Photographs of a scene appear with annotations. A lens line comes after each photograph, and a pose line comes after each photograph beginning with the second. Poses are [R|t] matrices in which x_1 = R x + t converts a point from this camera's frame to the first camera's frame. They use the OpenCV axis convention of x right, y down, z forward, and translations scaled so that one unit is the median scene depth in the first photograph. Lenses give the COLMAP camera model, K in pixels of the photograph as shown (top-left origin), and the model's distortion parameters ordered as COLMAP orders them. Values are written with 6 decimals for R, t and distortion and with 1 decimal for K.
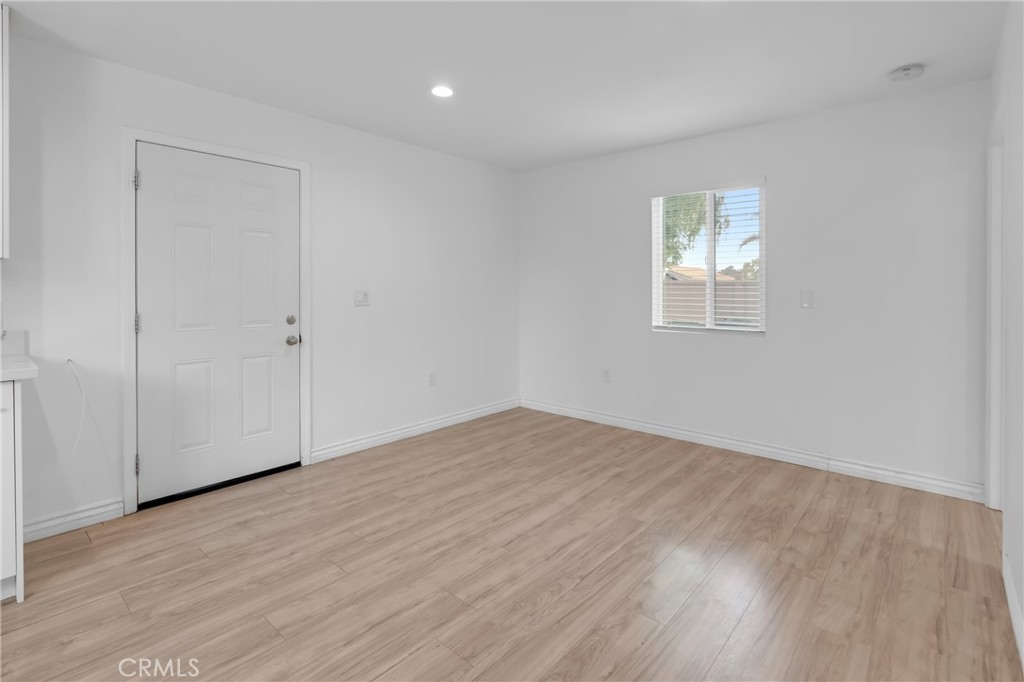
lens RADIAL K [[502.4, 0, 515.7], [0, 502.4, 286.6], [0, 0, 1]] dist [-0.000176, 0.000244]
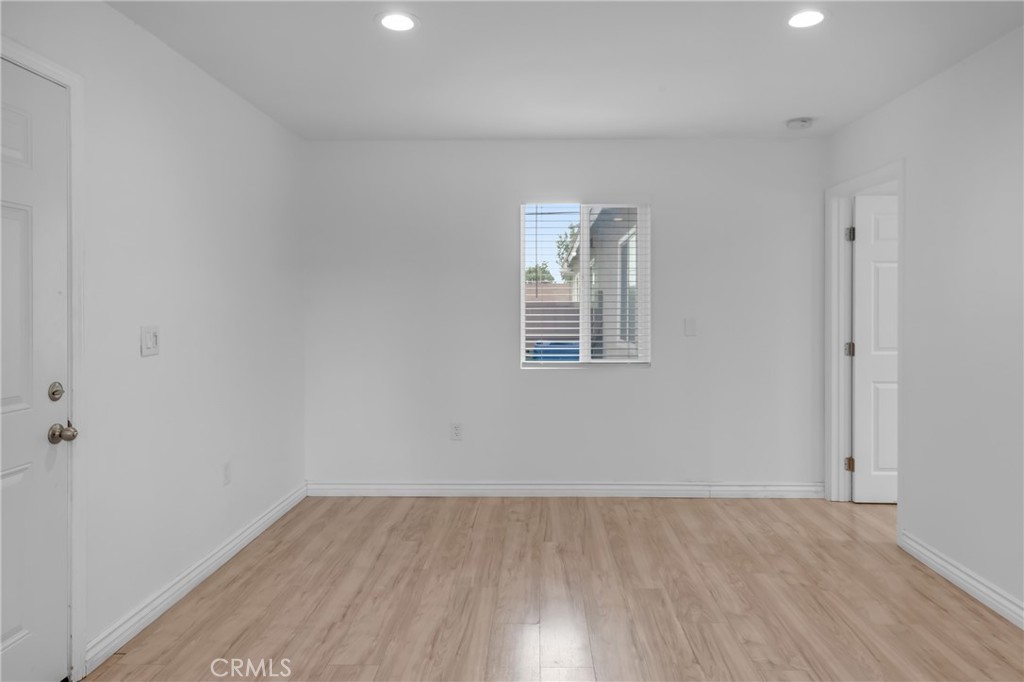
lens RADIAL K [[685.2, 0, 546.0], [0, 685.2, 314.9], [0, 0, 1]] dist [0.008874, 0.002239]
pose [[0.751881, -0.007513, 0.659256, -0.577041], [-0.003143, 0.999883, 0.014979, -0.020811], [-0.659291, -0.013334, 0.751769, 0.205341]]
